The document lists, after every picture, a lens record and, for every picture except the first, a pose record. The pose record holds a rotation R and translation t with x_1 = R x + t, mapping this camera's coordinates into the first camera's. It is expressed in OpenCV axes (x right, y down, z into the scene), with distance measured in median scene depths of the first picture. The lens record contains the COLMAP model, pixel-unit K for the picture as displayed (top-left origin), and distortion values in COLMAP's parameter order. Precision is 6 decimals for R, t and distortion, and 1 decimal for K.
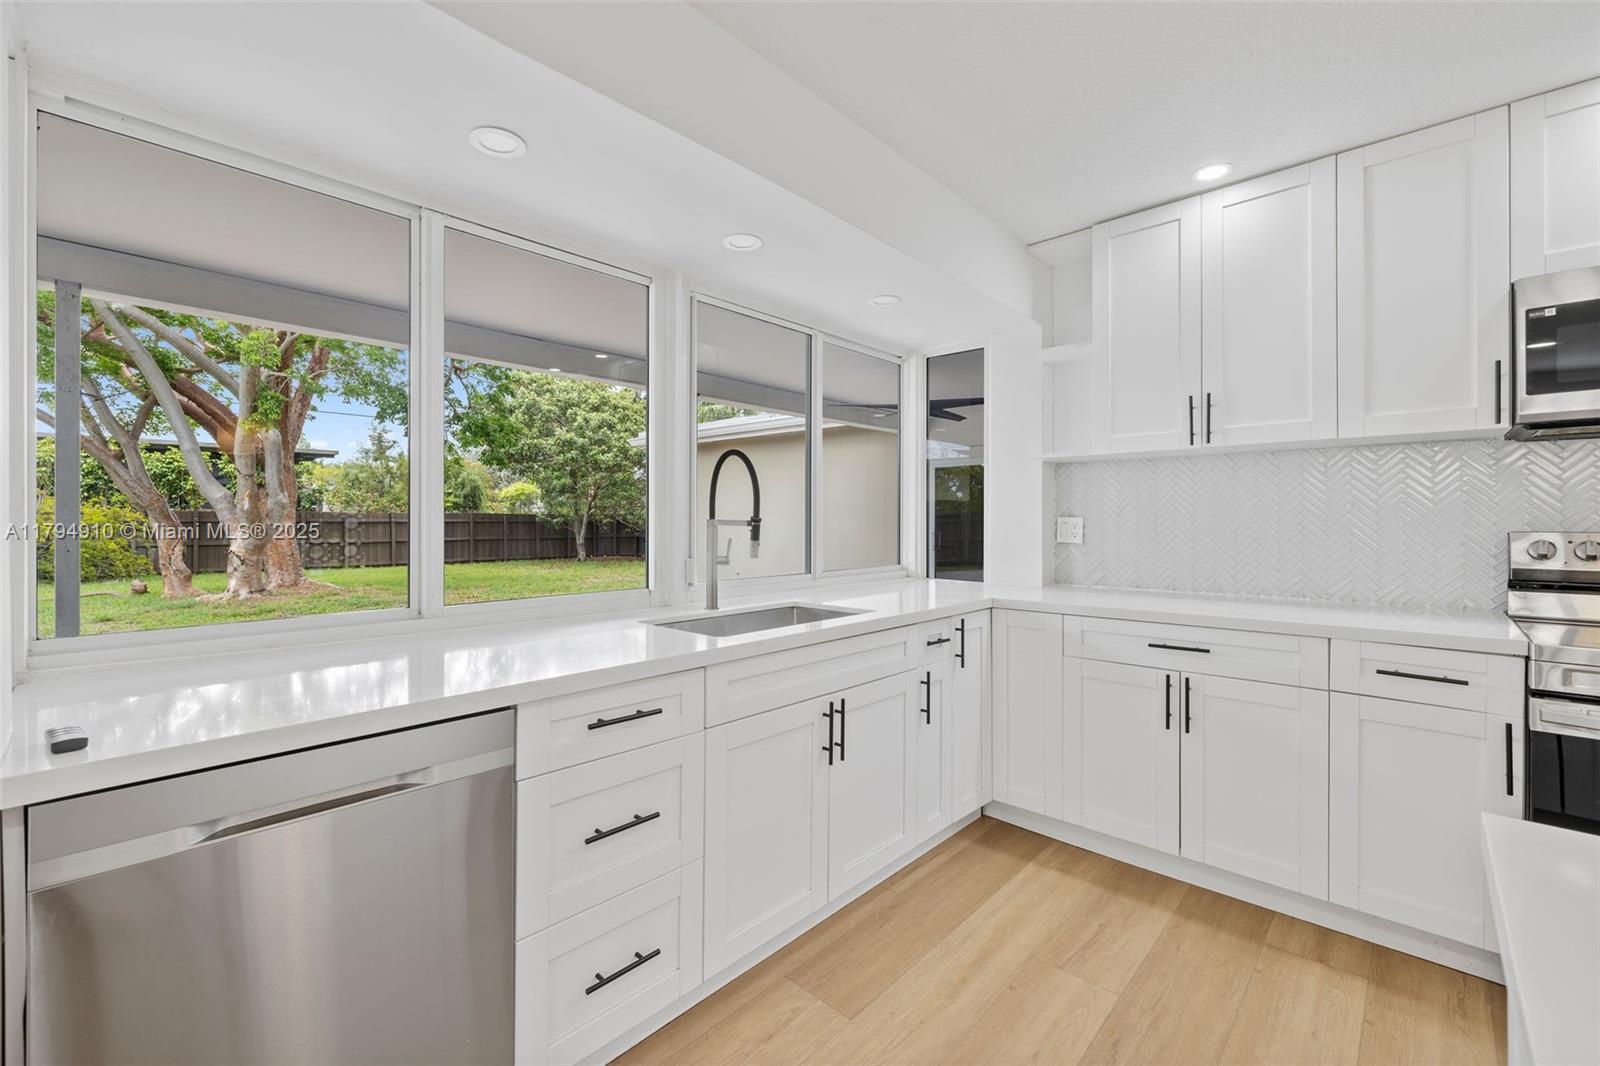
lens RADIAL K [[671.1, 0, 800.5], [0, 671.1, 522.6], [0, 0, 1]] dist [0.000141, 0.000487]
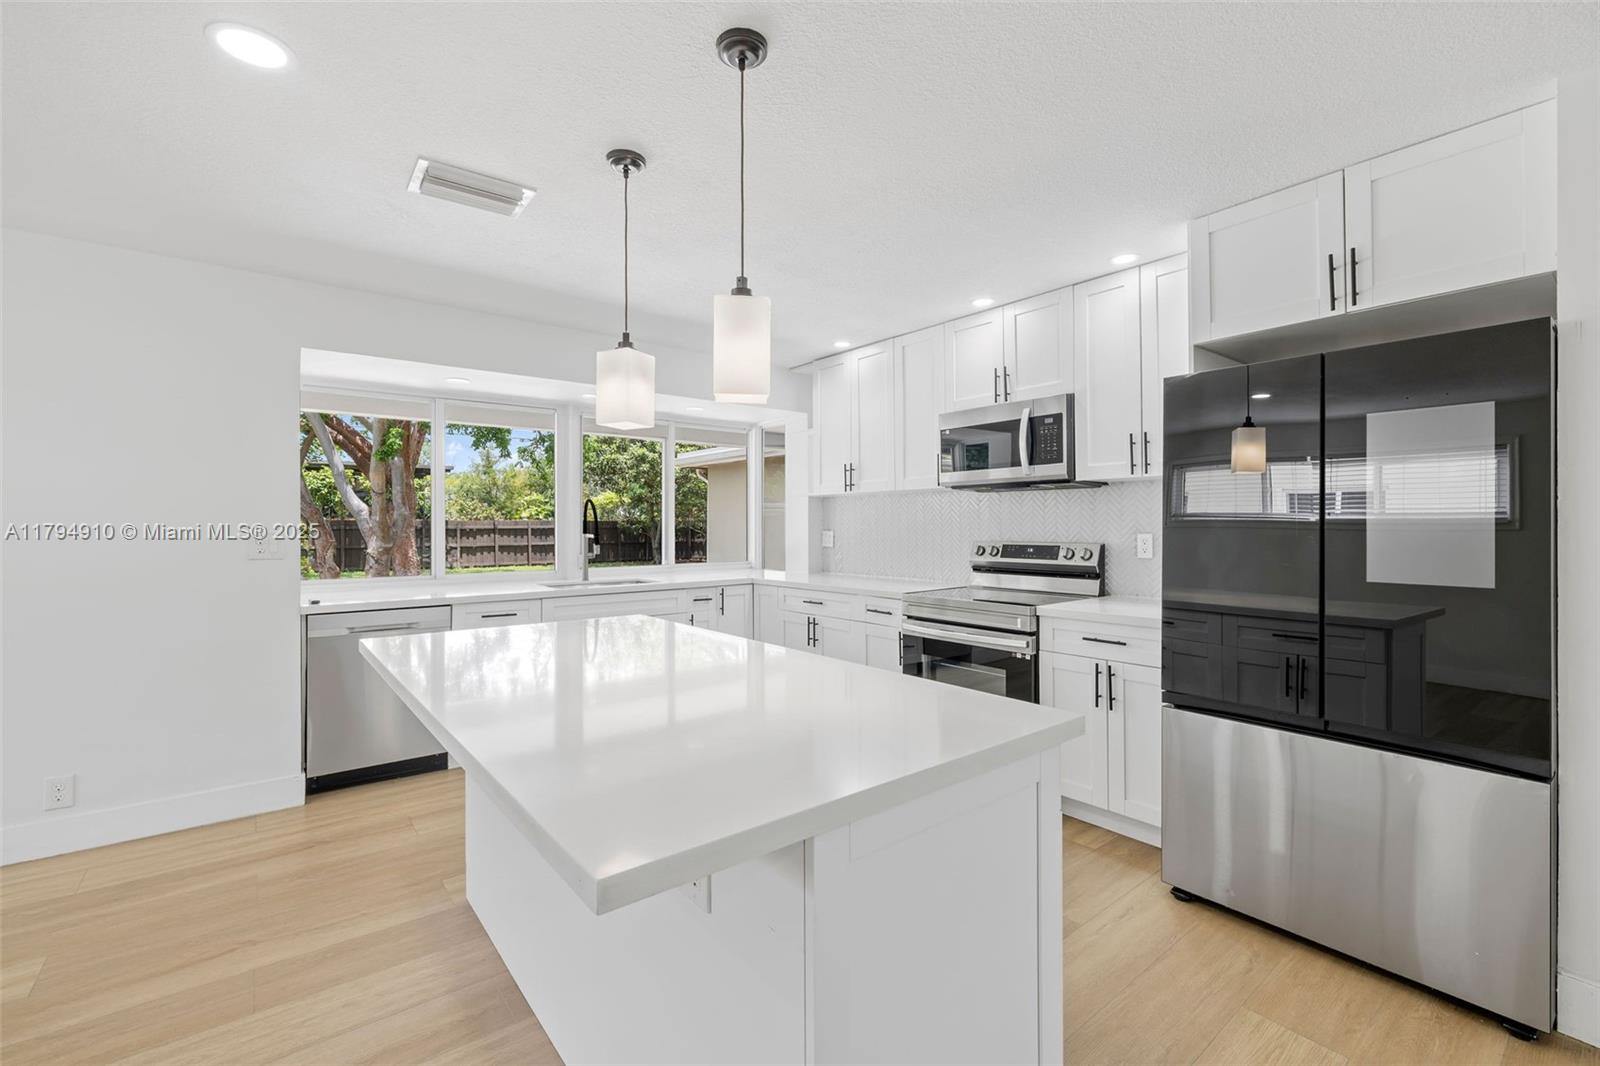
lens RADIAL K [[686.6, 0, 802.3], [0, 686.6, 526.1], [0, 0, 1]] dist [0.000111, 0.000073]
pose [[0.989861, -0.002526, -0.142017, 0.725182], [0.002342, 0.999996, -0.001461, -0.021537], [0.142020, 0.001113, 0.989863, -0.817299]]
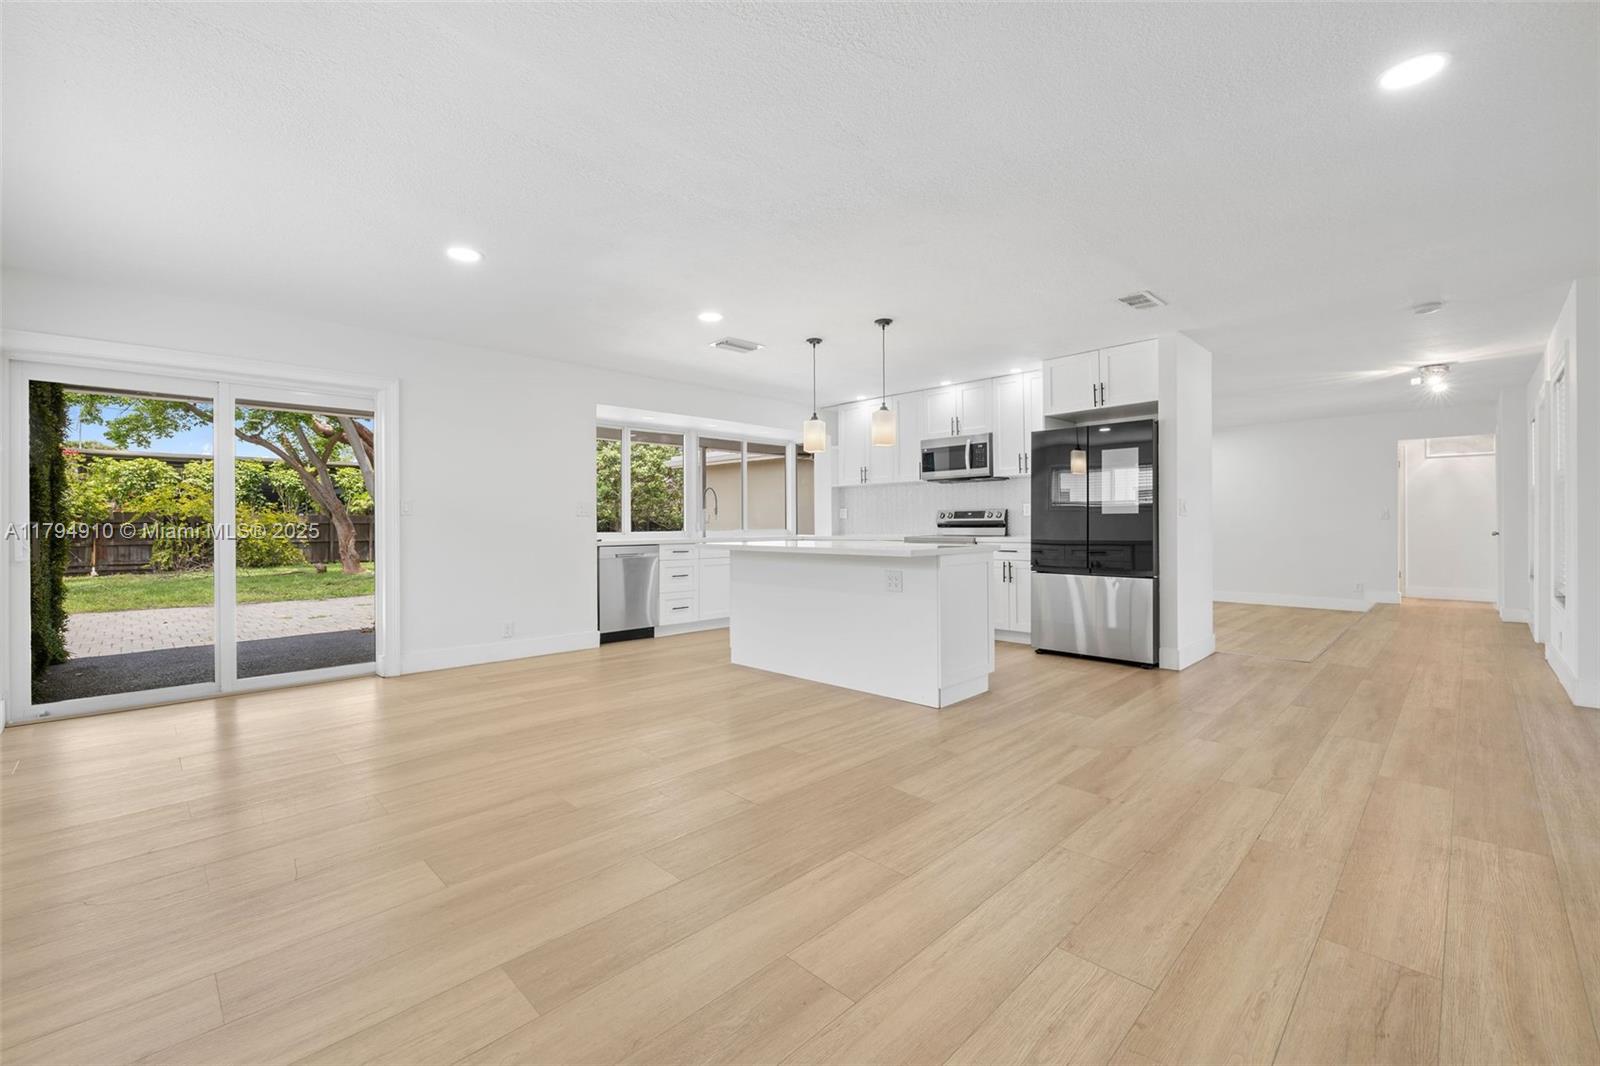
lens RADIAL K [[664.9, 0, 796.3], [0, 664.9, 524.7], [0, 0, 1]] dist [-0.001261, -0.000138]
pose [[0.999164, -0.006166, -0.040408, 0.406923], [0.006091, 0.999979, -0.001978, 0.074949], [0.040419, 0.001730, 0.999181, -2.006644]]
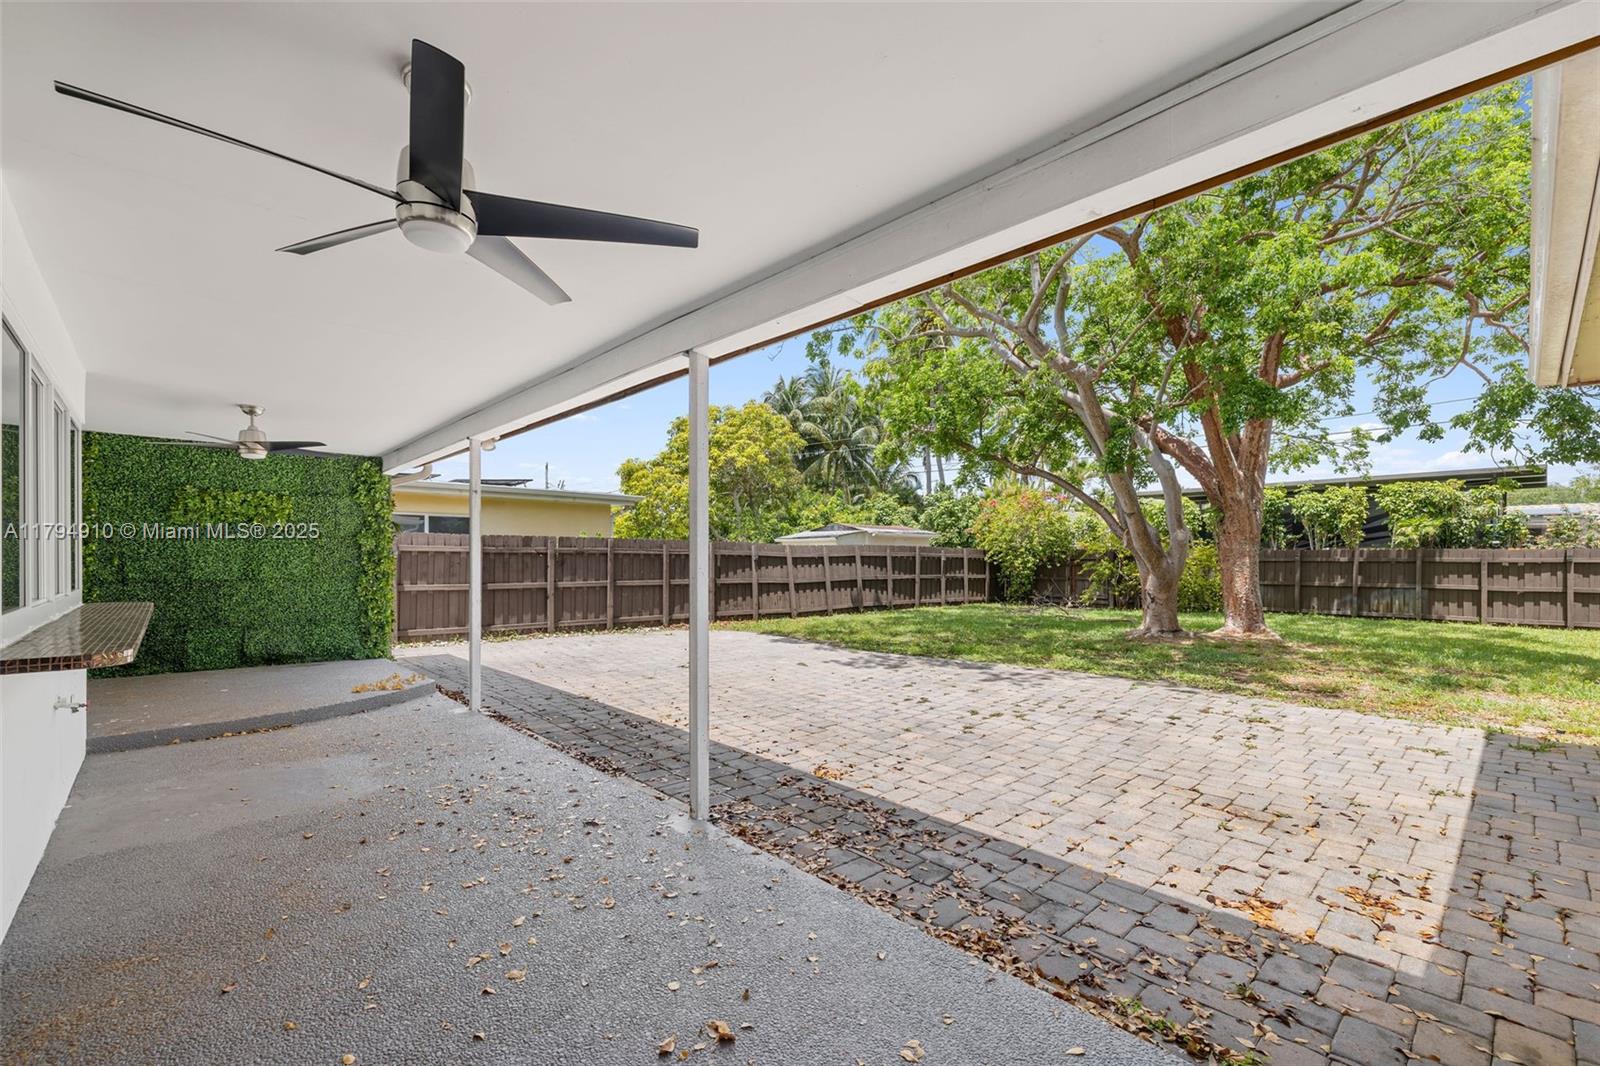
lens RADIAL K [[698.2, 0, 800.5], [0, 698.2, 558.2], [0, 0, 1]] dist [0.000268, 0.000133]
pose [[-0.086054, 0.001089, -0.996290, 1.453330], [-0.004977, 0.999986, 0.001523, -0.025573], [0.996278, 0.005090, -0.086047, 2.887190]]
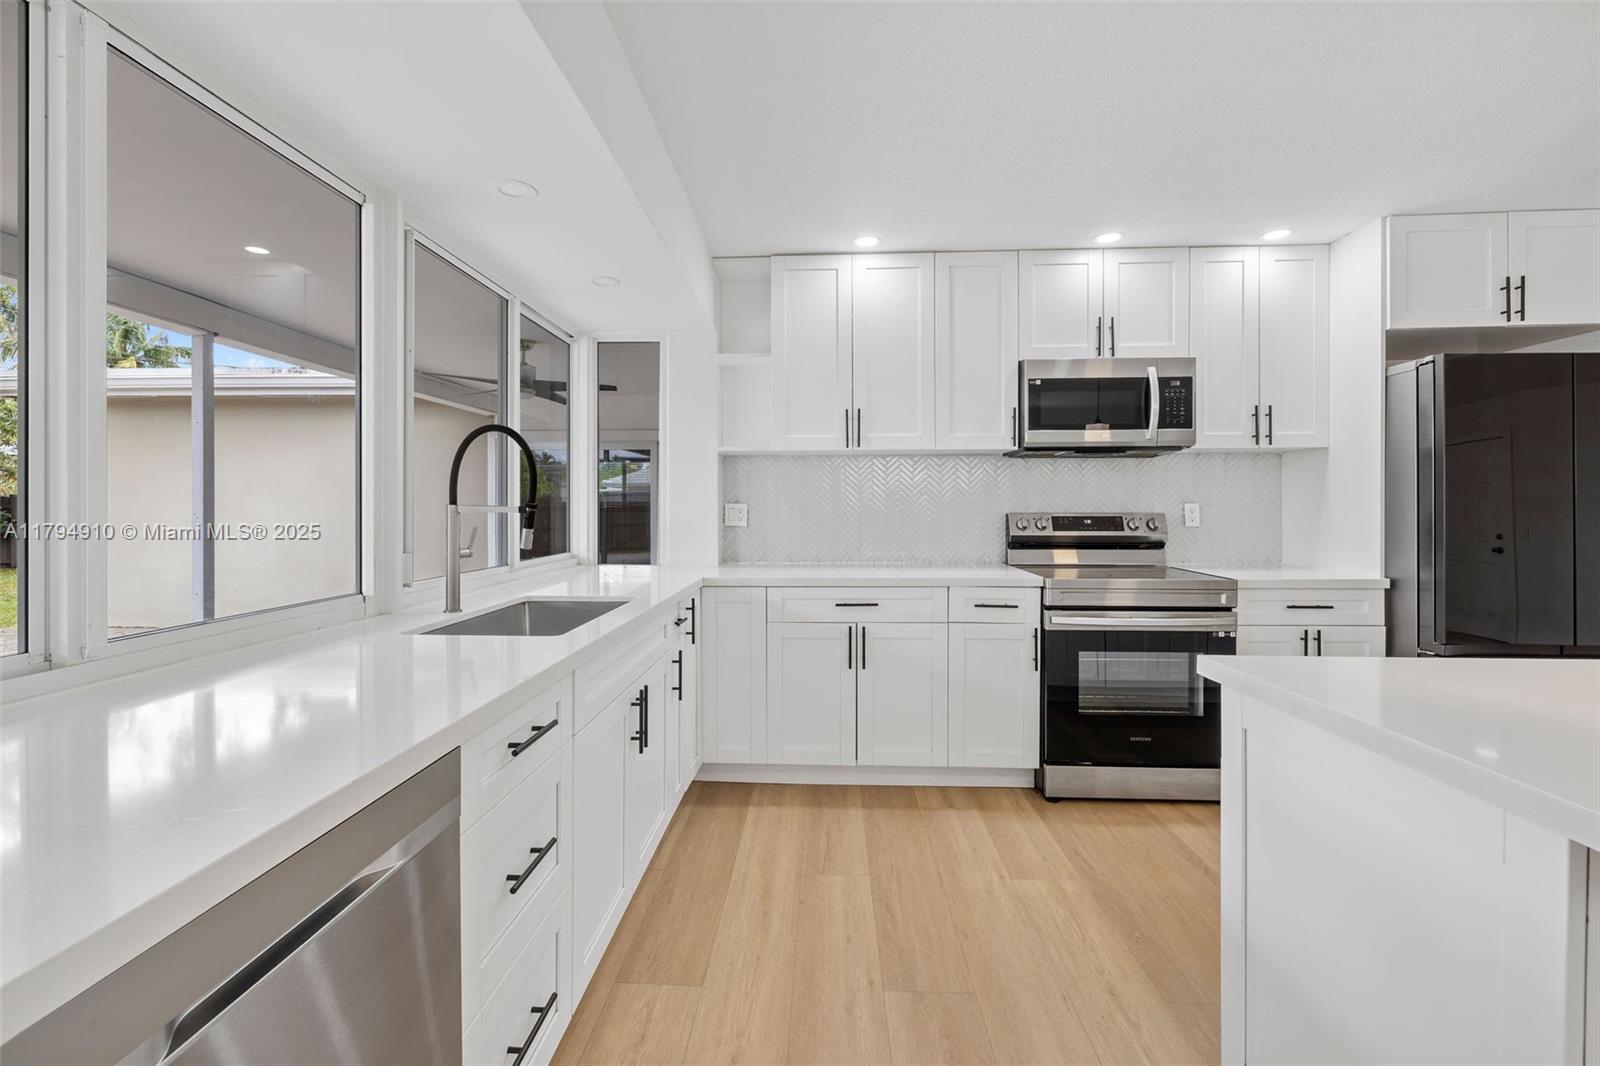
lens RADIAL K [[676.6, 0, 793.9], [0, 676.6, 511.5], [0, 0, 1]] dist [-0.000865, -0.000045]
pose [[0.764101, -0.006022, 0.645068, -0.334131], [0.003268, 0.999980, 0.005464, -0.000268], [-0.645088, -0.002067, 0.764105, 0.074066]]
